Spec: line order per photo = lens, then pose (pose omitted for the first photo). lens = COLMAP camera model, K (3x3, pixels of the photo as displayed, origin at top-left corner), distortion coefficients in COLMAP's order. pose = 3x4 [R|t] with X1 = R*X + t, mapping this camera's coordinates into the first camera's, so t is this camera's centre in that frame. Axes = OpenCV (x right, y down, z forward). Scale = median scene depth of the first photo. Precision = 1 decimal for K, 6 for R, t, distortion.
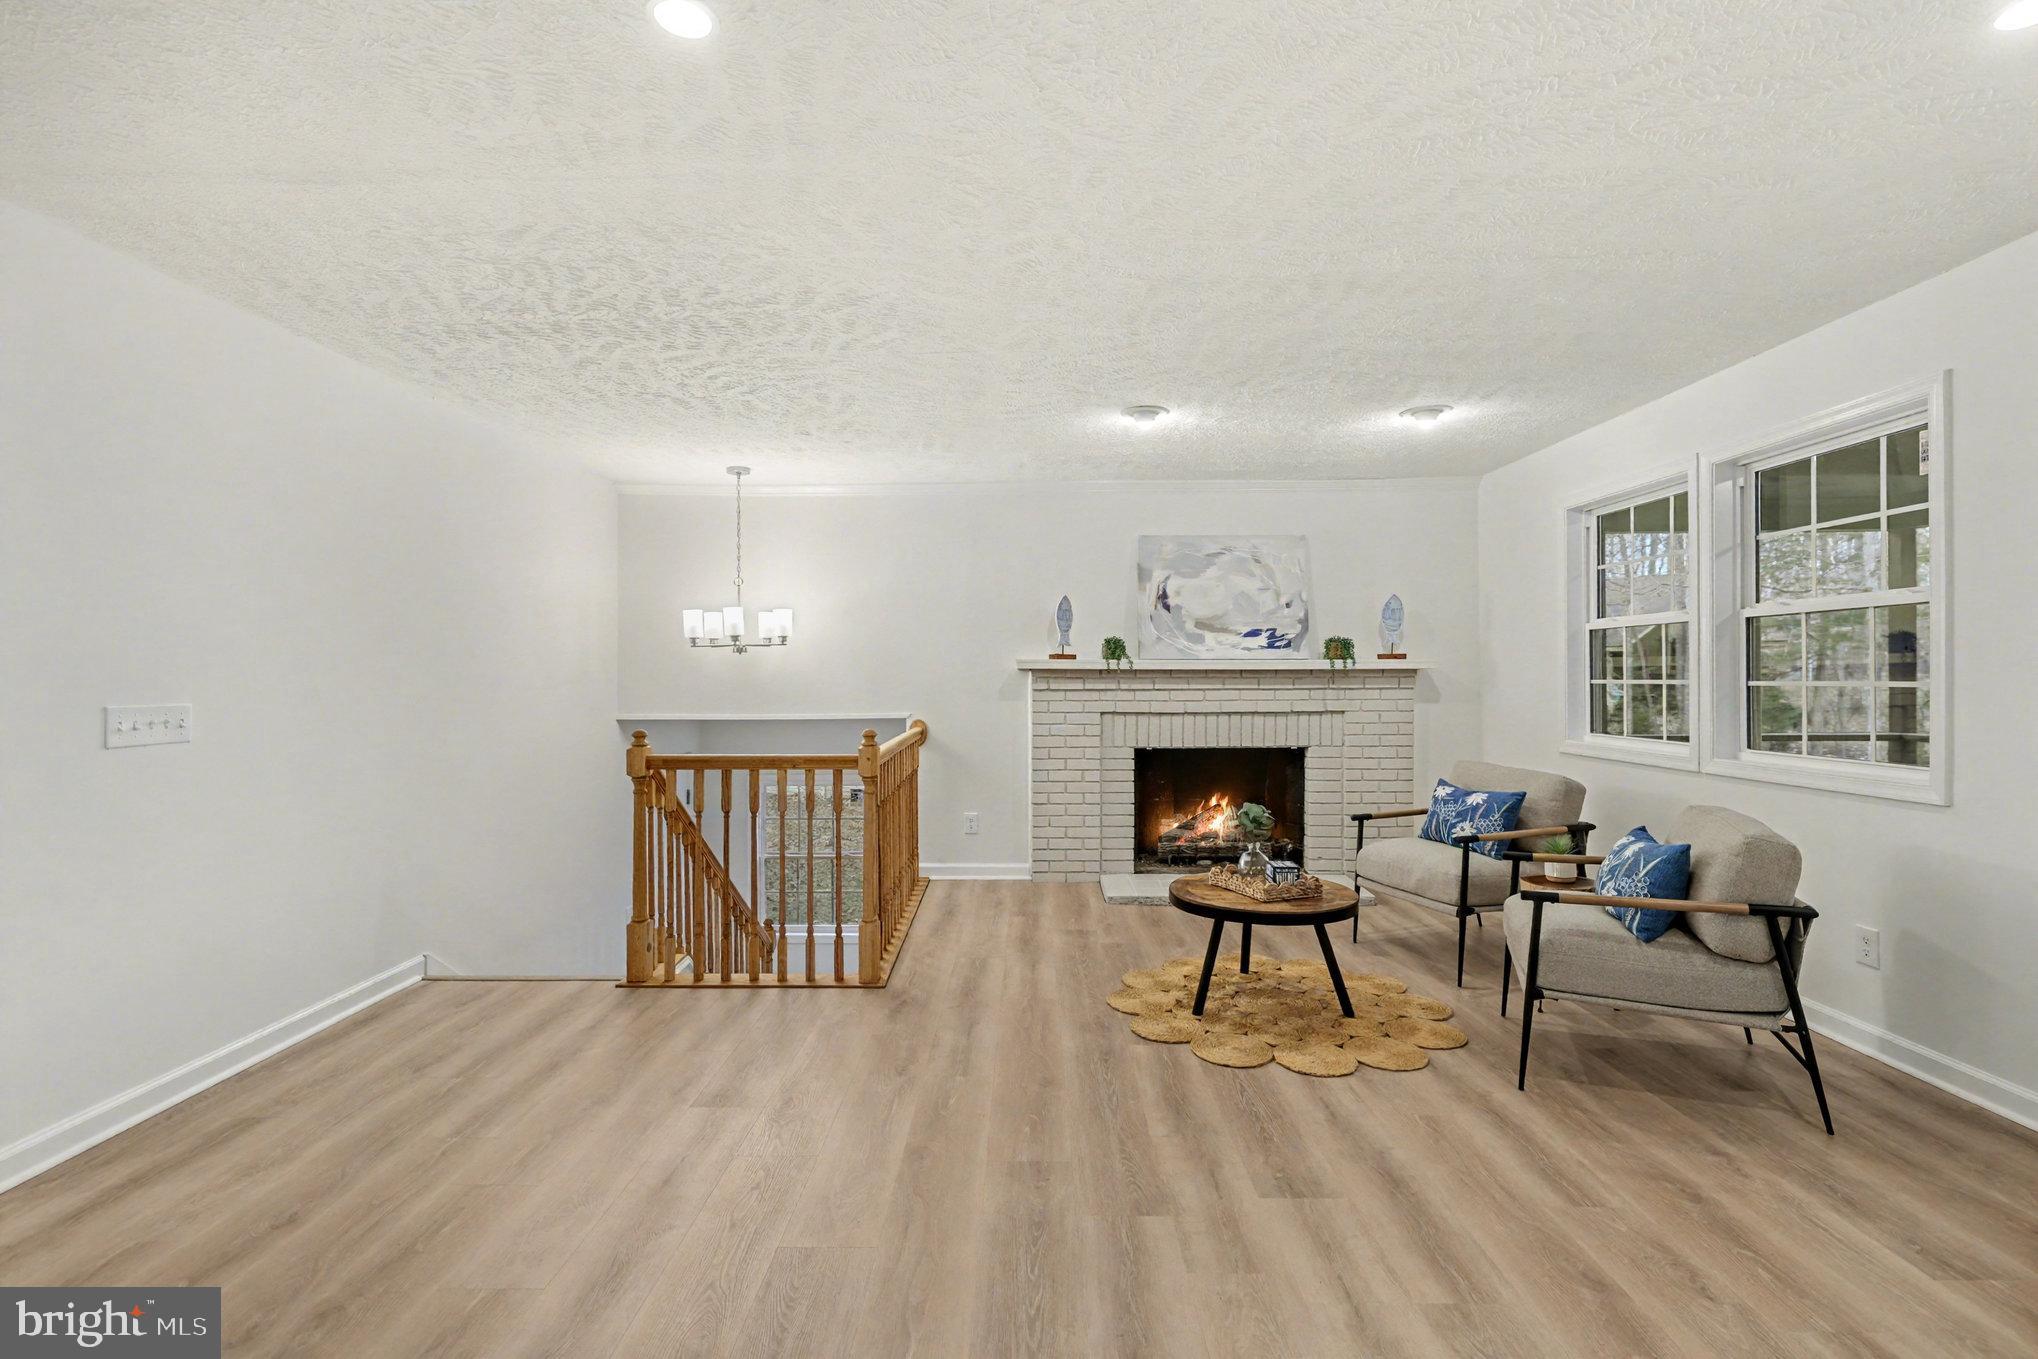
lens RADIAL K [[915.8, 0, 1025.7], [0, 915.8, 678.6], [0, 0, 1]] dist [-0.000360, 0.001427]
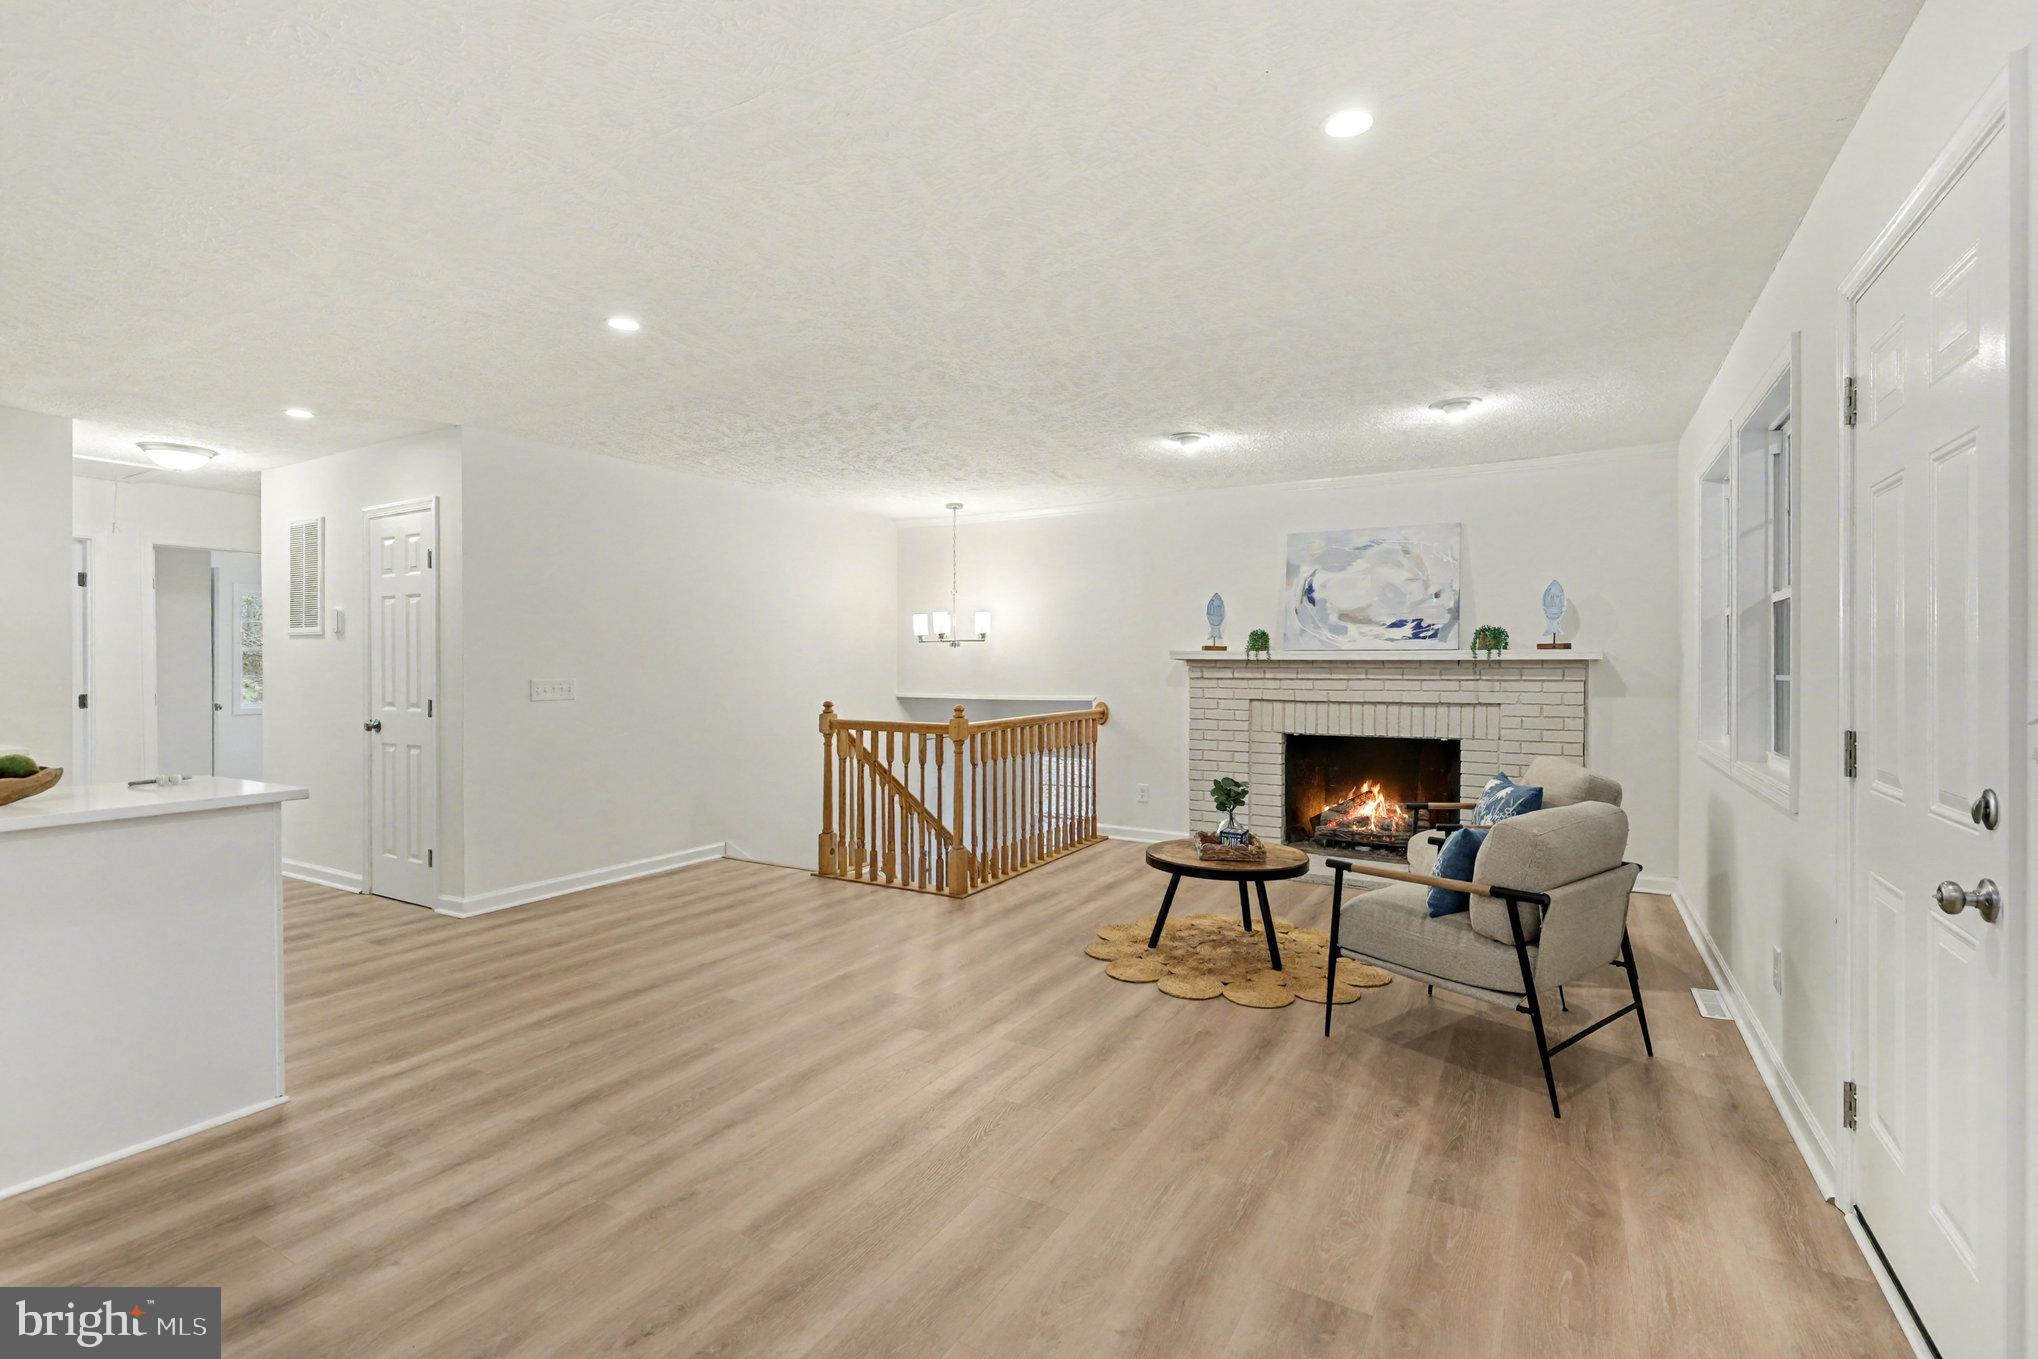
lens RADIAL K [[915.8, 0, 1029.7], [0, 915.8, 671.7], [0, 0, 1]] dist [-0.000360, 0.001427]
pose [[0.874134, 0.007443, -0.485627, 0.456808], [-0.004887, 0.999967, 0.006529, -0.001963], [0.485660, -0.003334, 0.874142, -0.094324]]
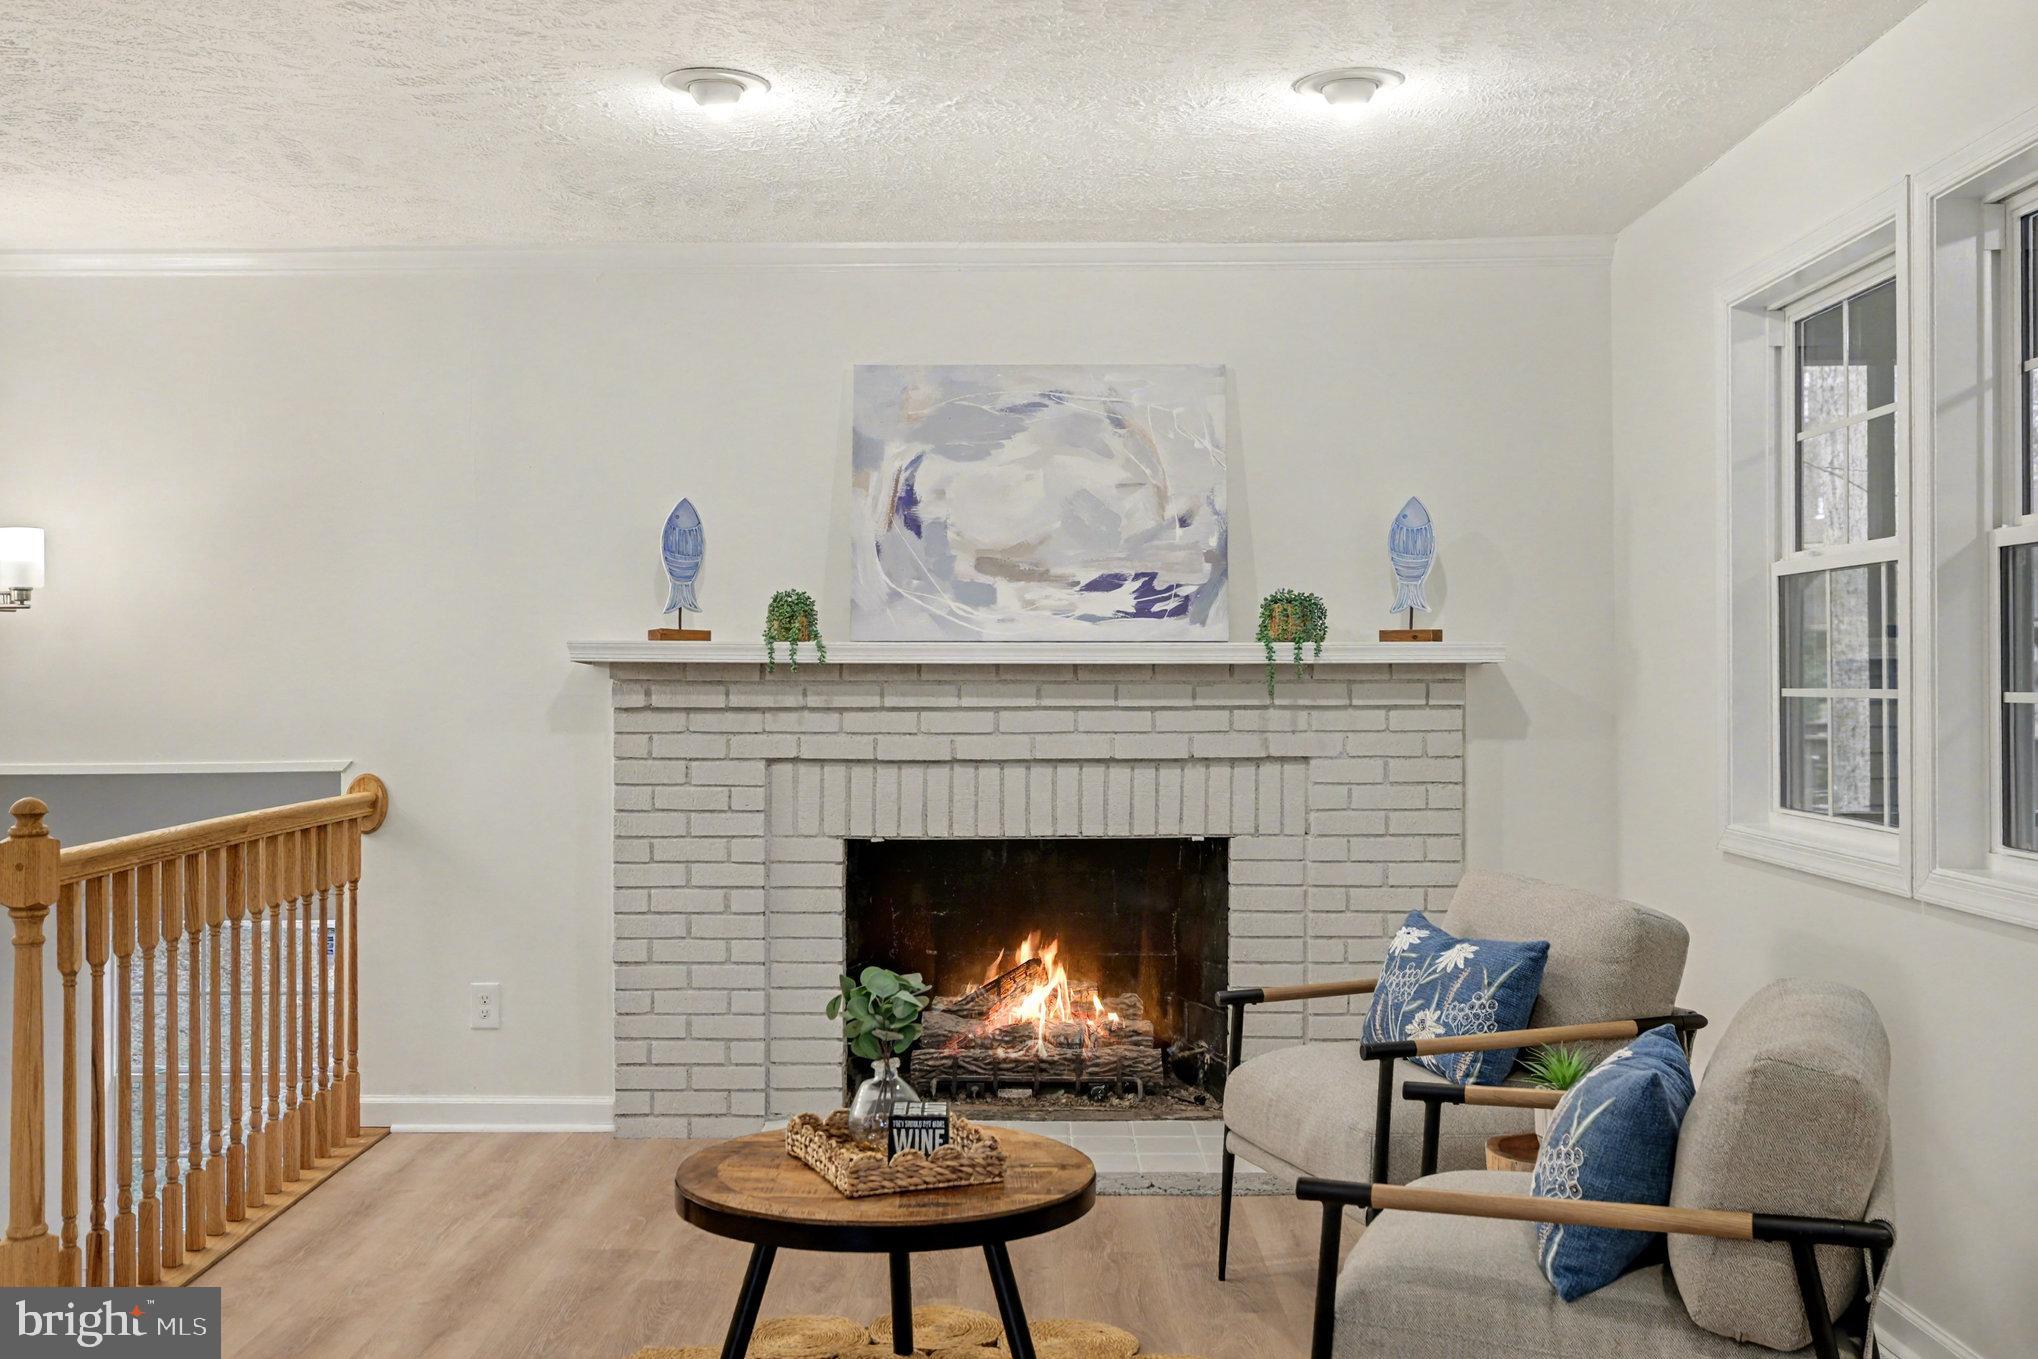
lens RADIAL K [[1961.4, 0, 1018.6], [0, 1961.4, 675.5], [0, 0, 1]] dist [0.000890, 0.000000]
pose [[0.999996, 0.001437, 0.002455, 0.242634], [-0.001429, 0.999993, -0.003447, -0.001024], [-0.002459, 0.003444, 0.999991, 0.045945]]
